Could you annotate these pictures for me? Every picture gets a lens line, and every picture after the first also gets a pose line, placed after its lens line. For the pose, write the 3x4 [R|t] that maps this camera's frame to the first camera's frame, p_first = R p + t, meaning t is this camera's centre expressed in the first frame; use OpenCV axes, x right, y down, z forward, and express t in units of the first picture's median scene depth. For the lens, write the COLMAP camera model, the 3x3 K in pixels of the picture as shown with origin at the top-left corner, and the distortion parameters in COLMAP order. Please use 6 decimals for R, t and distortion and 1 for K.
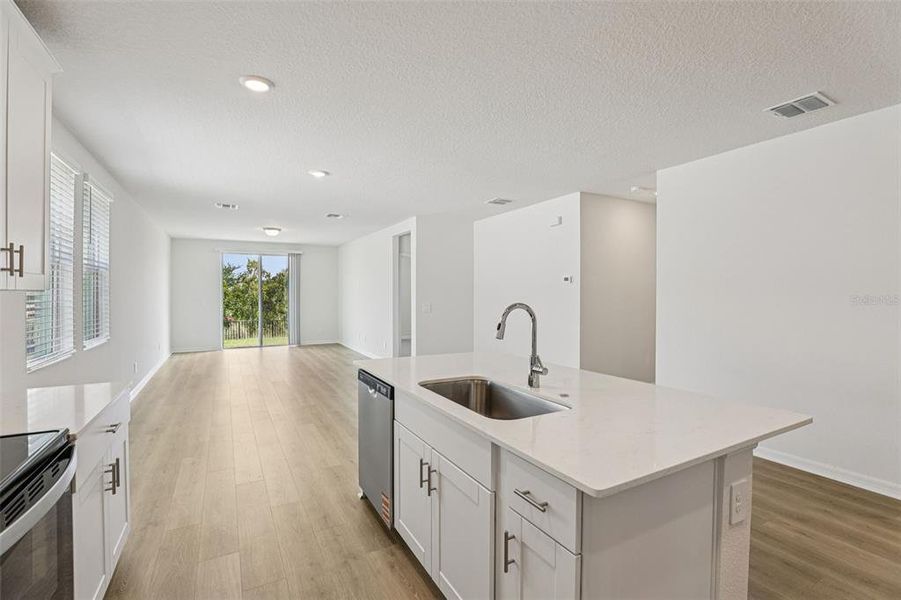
lens RADIAL K [[414.8, 0, 450.5], [0, 414.8, 296.9], [0, 0, 1]] dist [-0.030257, 0.000265]
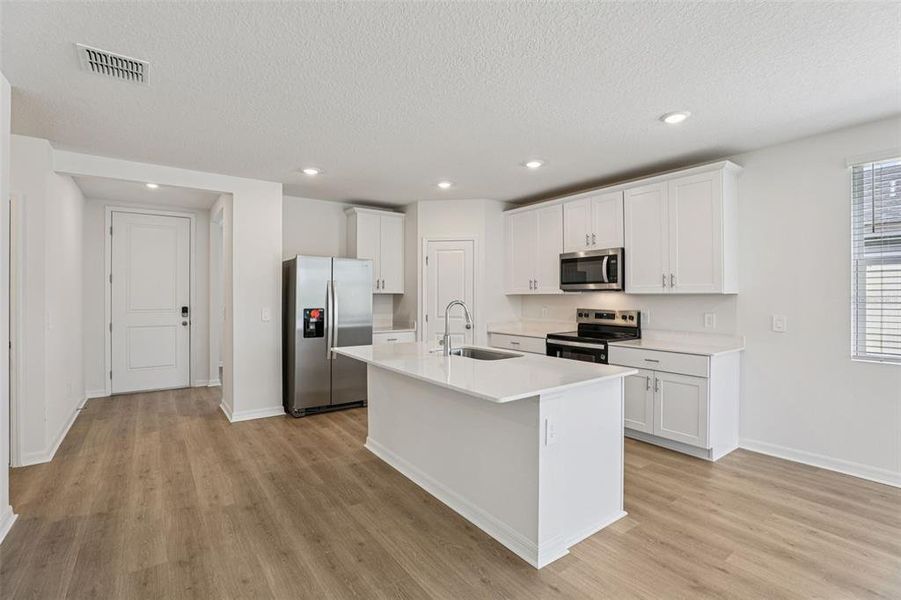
lens RADIAL K [[420.6, 0, 450.5], [0, 420.6, 294.4], [0, 0, 1]] dist [0.000208, 0.000088]
pose [[-0.991596, -0.002778, -0.129340, 0.106998], [-0.003178, 0.999991, 0.002887, -0.002918], [0.129331, 0.003273, -0.991596, 0.692749]]
